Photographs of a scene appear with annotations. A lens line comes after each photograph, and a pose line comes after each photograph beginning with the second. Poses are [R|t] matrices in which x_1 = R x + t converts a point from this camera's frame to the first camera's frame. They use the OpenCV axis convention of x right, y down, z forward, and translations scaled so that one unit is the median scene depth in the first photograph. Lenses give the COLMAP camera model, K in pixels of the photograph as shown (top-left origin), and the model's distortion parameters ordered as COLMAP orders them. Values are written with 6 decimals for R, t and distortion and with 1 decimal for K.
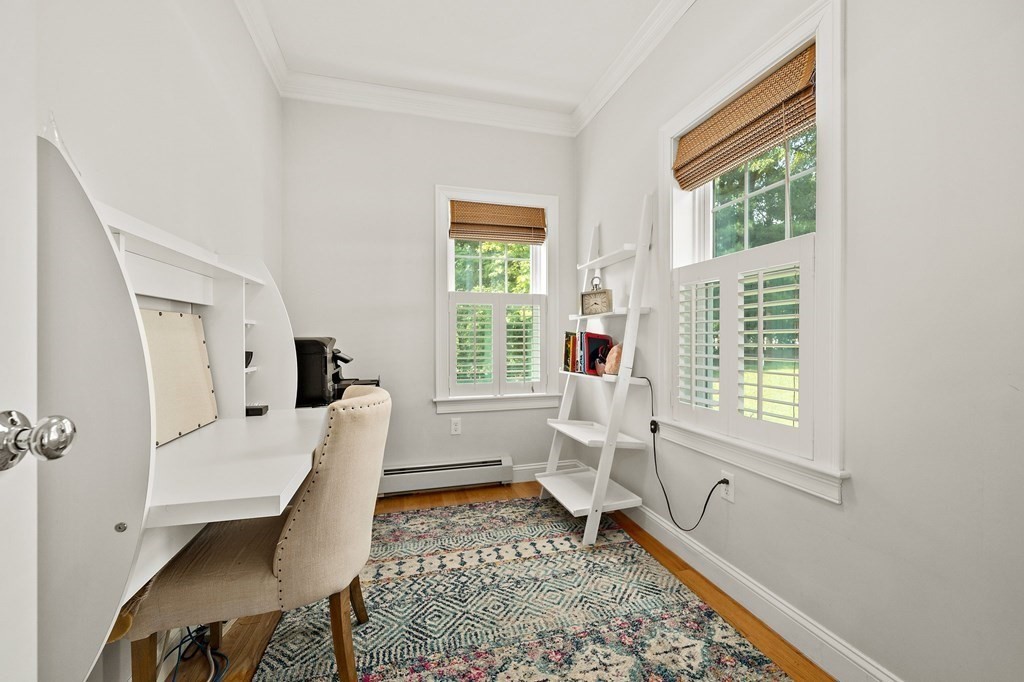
lens RADIAL K [[390.5, 0, 512.0], [0, 390.5, 341.0], [0, 0, 1]] dist [0.002213, -0.000021]
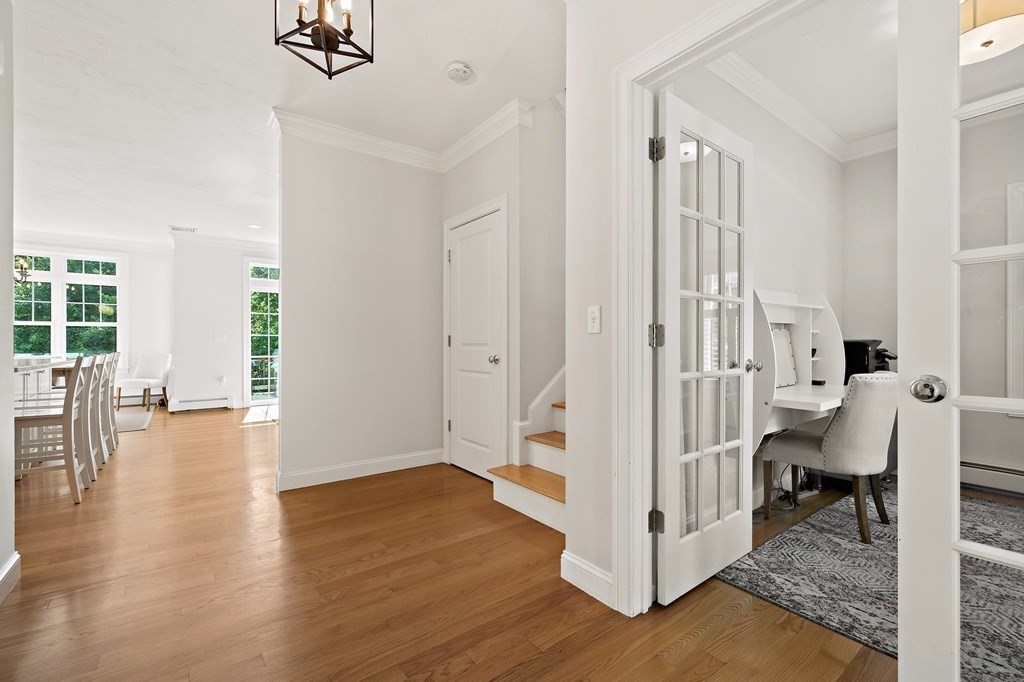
lens RADIAL K [[411.8, 0, 511.2], [0, 411.8, 347.2], [0, 0, 1]] dist [0.000970, -0.004833]
pose [[0.312129, 0.011429, -0.949971, 0.694985], [-0.001145, 0.999931, 0.011654, -0.000407], [0.950039, -0.002550, 0.312121, -0.920541]]
